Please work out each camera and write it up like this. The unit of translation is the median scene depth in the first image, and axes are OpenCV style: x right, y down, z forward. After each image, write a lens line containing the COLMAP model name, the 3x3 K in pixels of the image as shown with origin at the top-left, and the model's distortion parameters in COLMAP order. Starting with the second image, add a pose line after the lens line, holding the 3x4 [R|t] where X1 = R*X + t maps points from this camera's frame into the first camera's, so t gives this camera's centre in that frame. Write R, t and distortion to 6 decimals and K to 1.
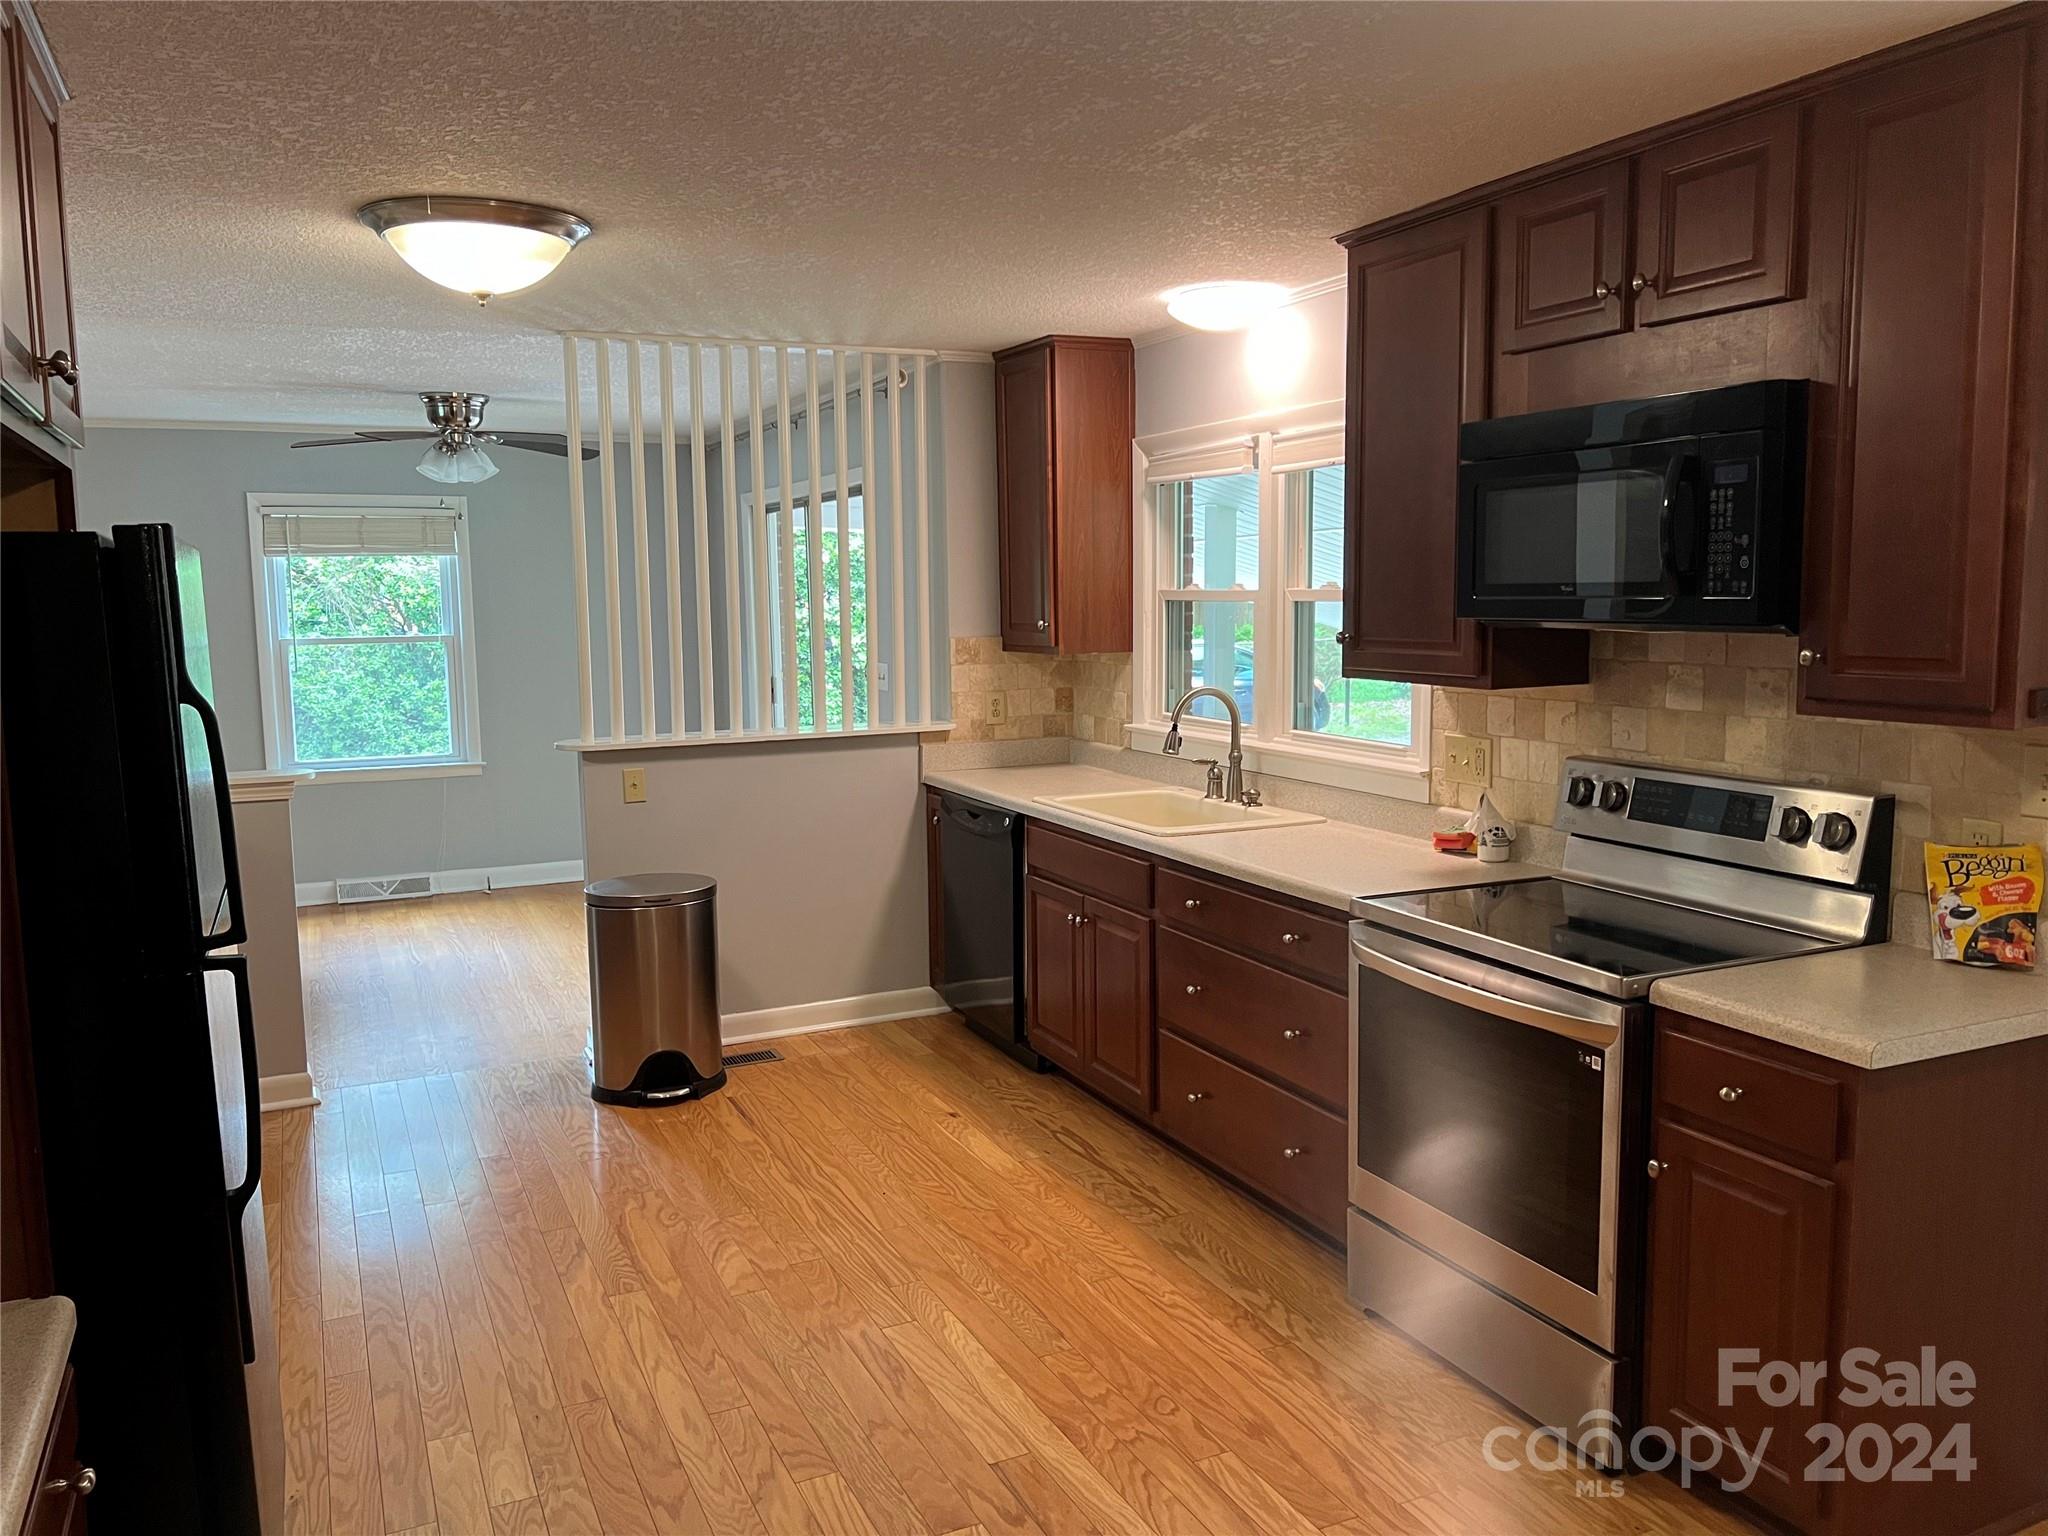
lens RADIAL K [[1539.9, 0, 1019.8], [0, 1539.9, 769.9], [0, 0, 1]] dist [0.034208, -0.040753]
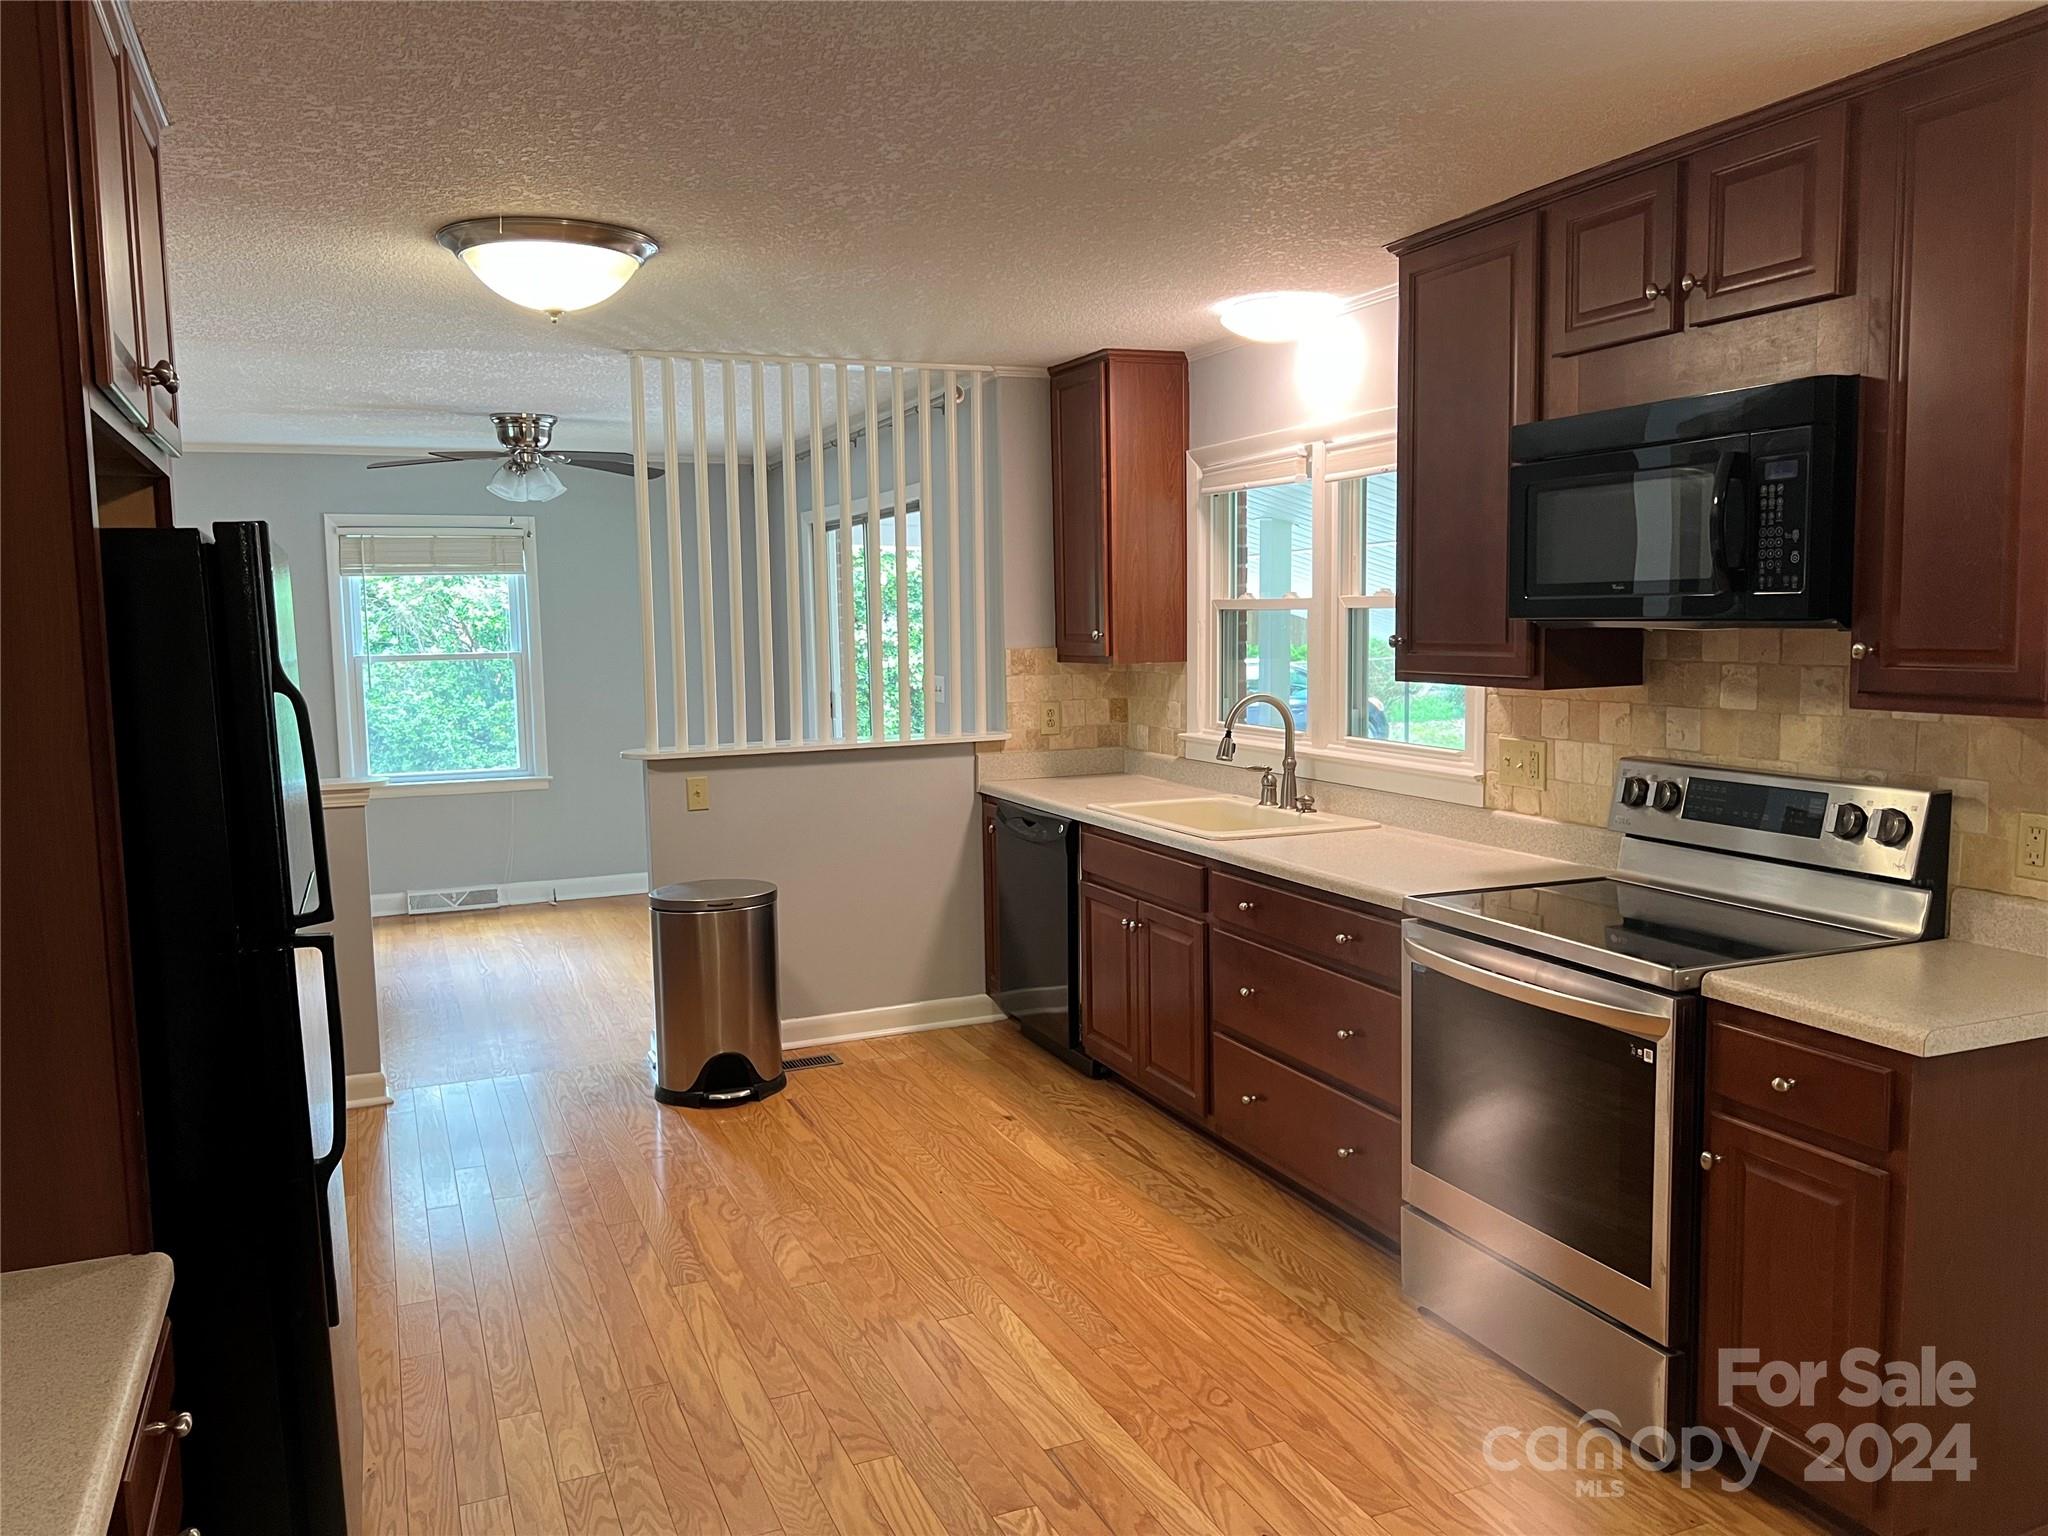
lens RADIAL K [[1539.9, 0, 1016.8], [0, 1539.9, 771.8], [0, 0, 1]] dist [0.034208, -0.040753]
pose [[0.999247, -0.000490, -0.038792, 0.001607], [-0.000046, 0.999905, -0.013820, 0.014693], [0.038795, 0.013811, 0.999152, -0.016903]]
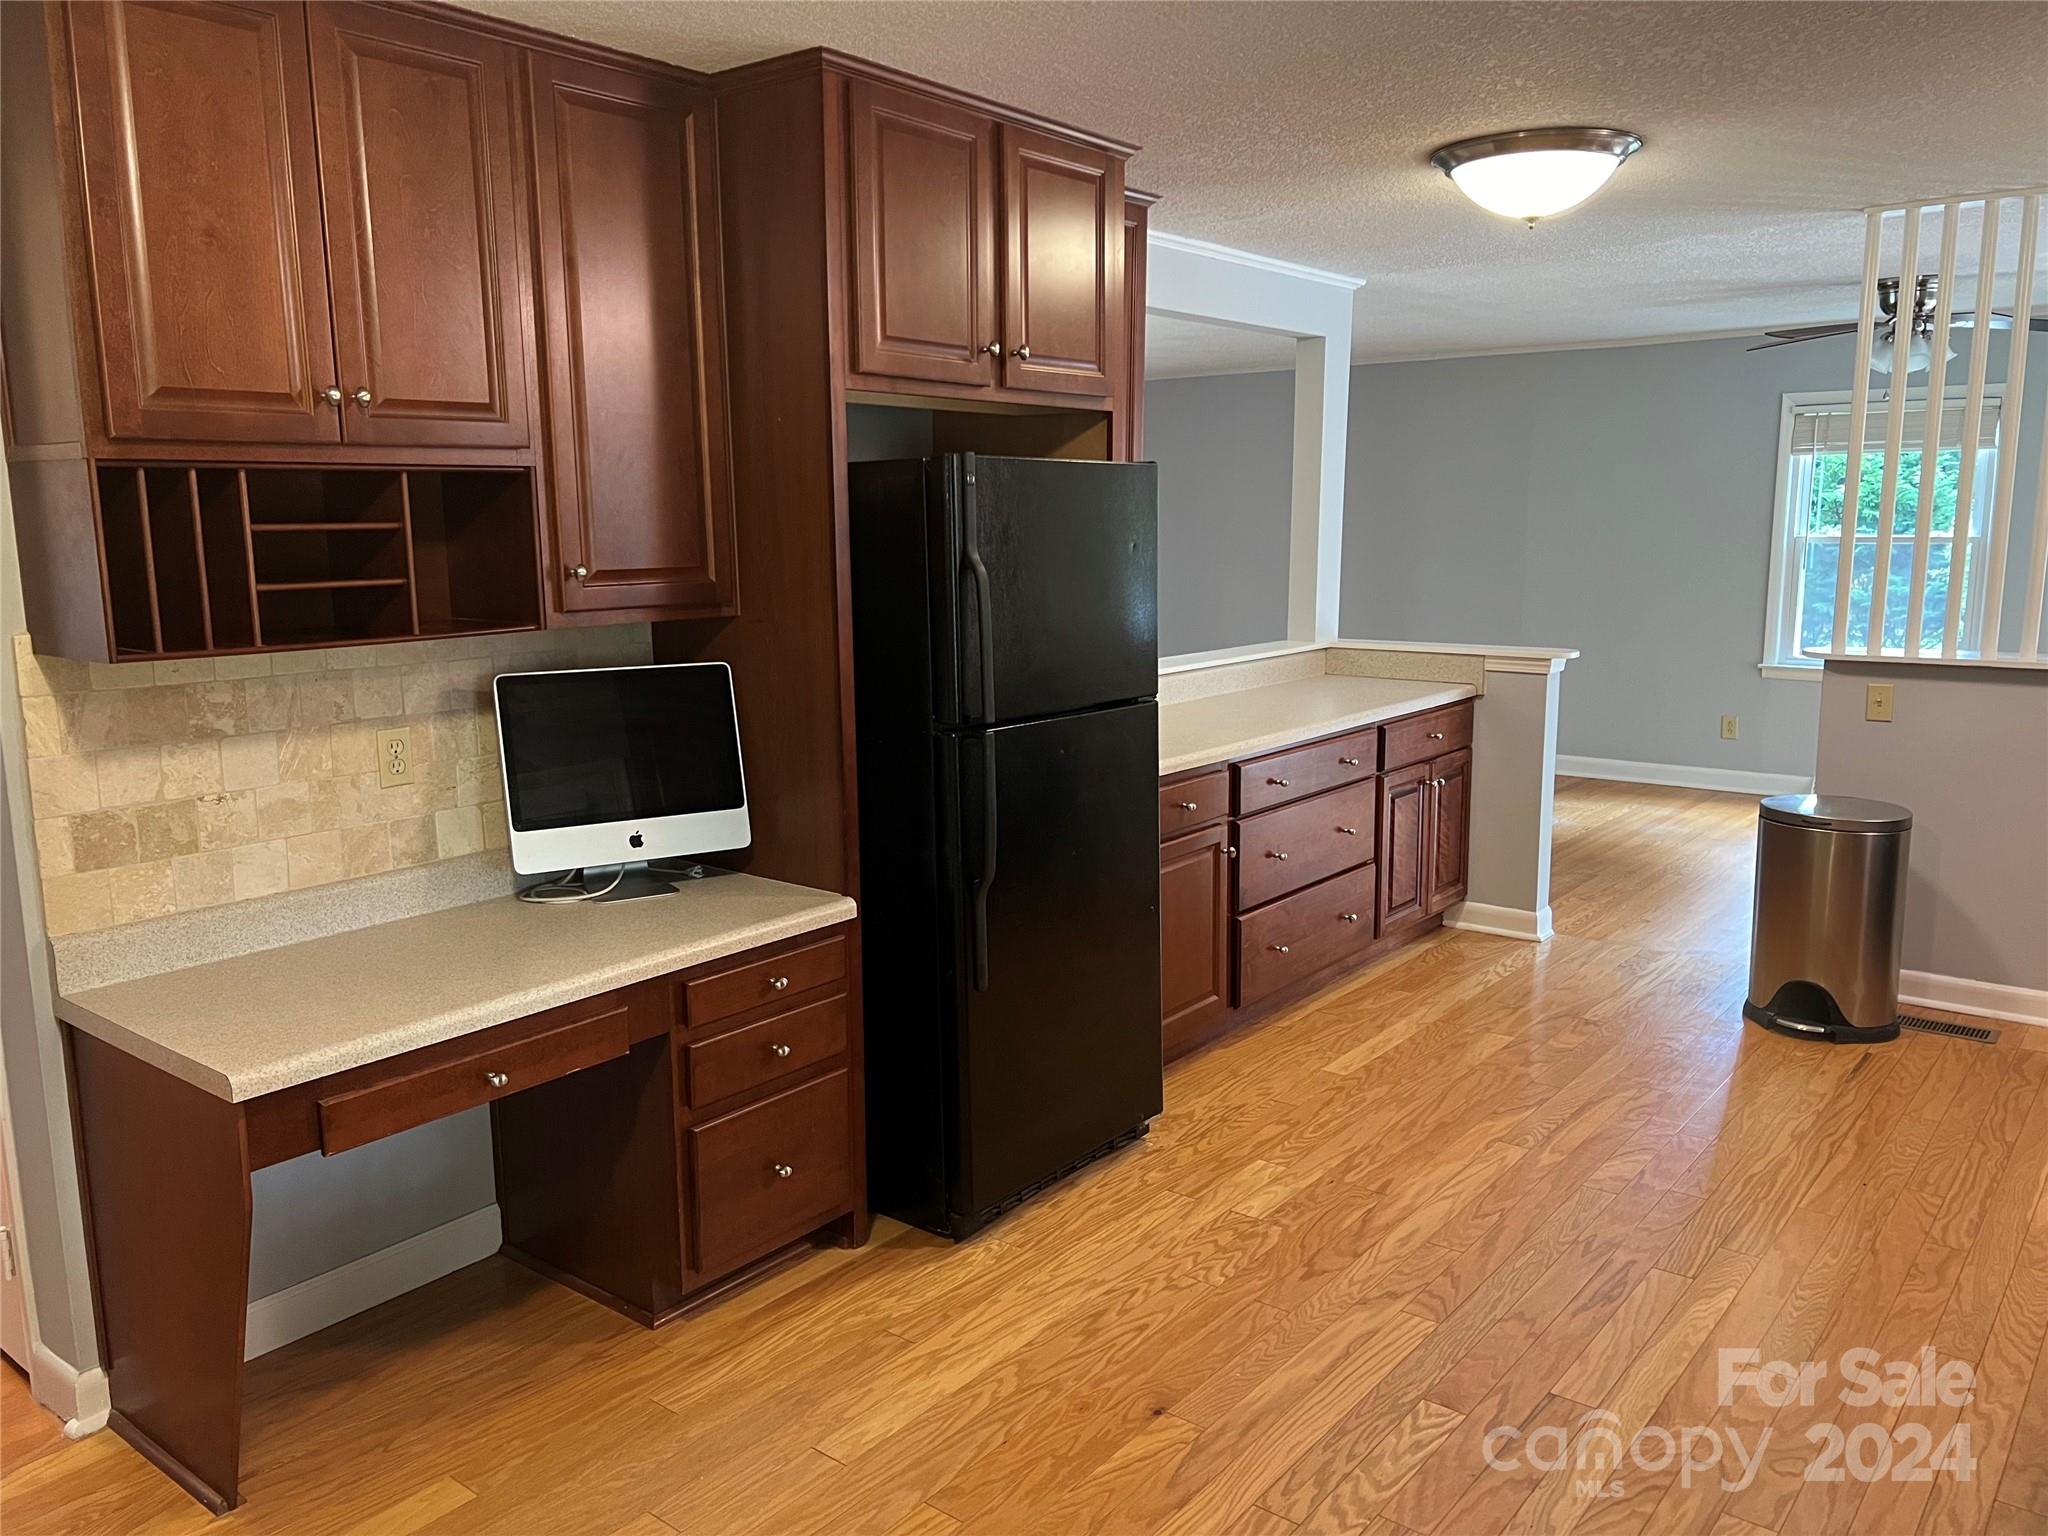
lens RADIAL K [[1539.9, 0, 1040.2], [0, 1539.9, 760.1], [0, 0, 1]] dist [0.034208, -0.040753]
pose [[0.445700, 0.154961, -0.881668, 0.519476], [-0.103337, 0.987225, 0.121275, -0.024555], [0.889198, 0.037057, 0.456019, 0.207663]]
